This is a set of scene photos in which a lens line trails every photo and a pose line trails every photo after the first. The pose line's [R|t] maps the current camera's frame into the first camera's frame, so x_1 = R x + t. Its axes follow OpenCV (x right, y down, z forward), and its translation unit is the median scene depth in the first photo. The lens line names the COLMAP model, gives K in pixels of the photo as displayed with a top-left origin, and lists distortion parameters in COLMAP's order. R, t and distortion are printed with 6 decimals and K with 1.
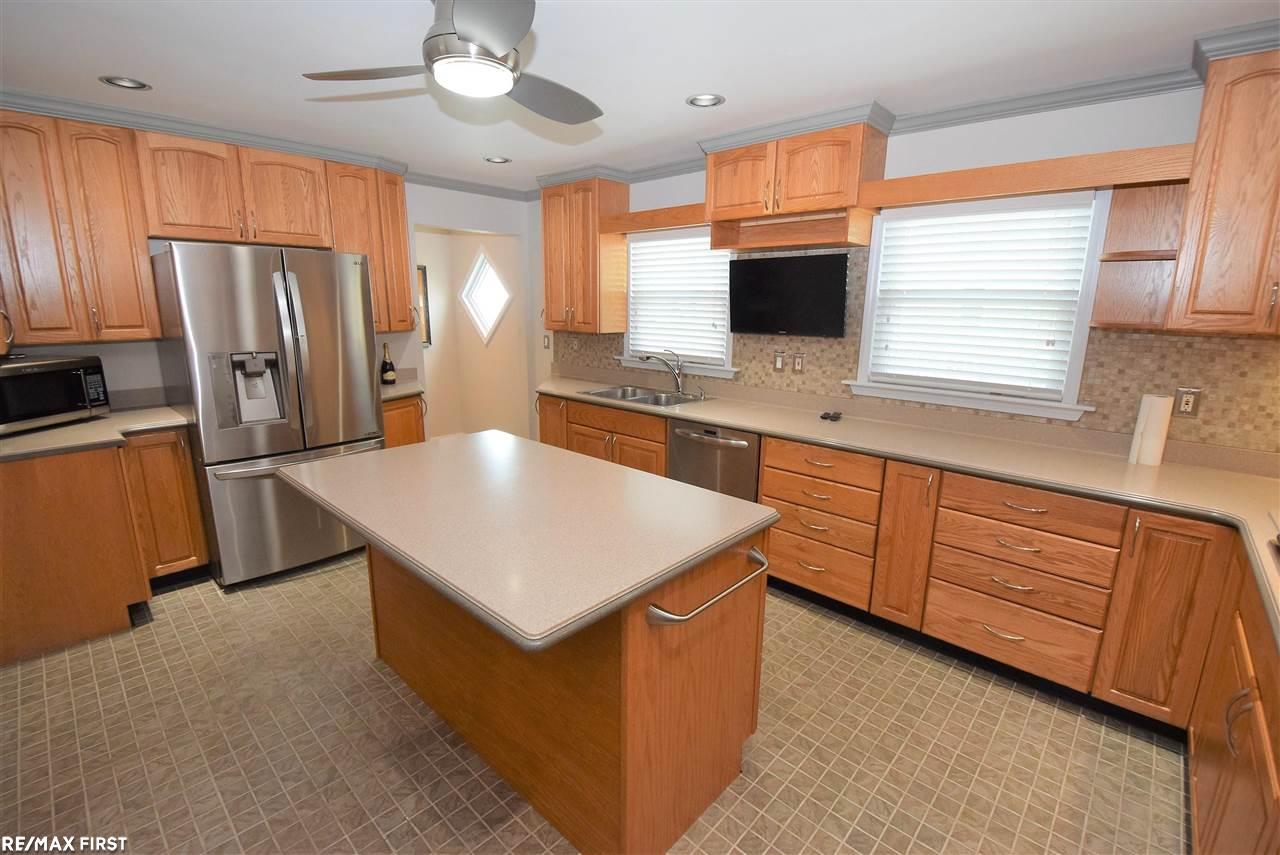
lens RADIAL K [[560.2, 0, 640.0], [0, 560.2, 427.5], [0, 0, 1]] dist [0.010289, -0.019581]
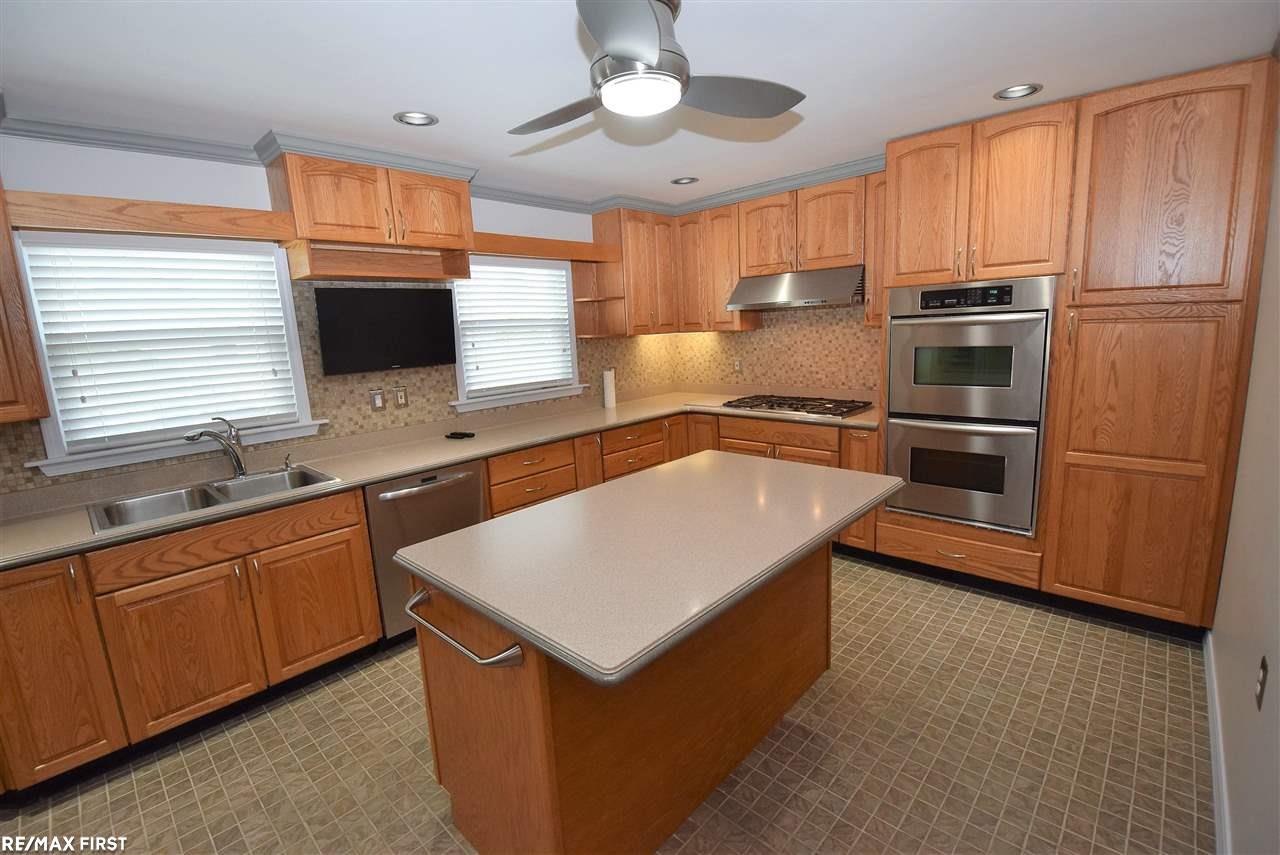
lens RADIAL K [[560.2, 0, 640.0], [0, 560.2, 427.5], [0, 0, 1]] dist [0.010289, -0.019581]
pose [[0.008469, -0.196616, 0.980444, -0.705447], [0.259662, 0.947278, 0.187722, -0.144570], [-0.965662, 0.252994, 0.059076, 0.575463]]
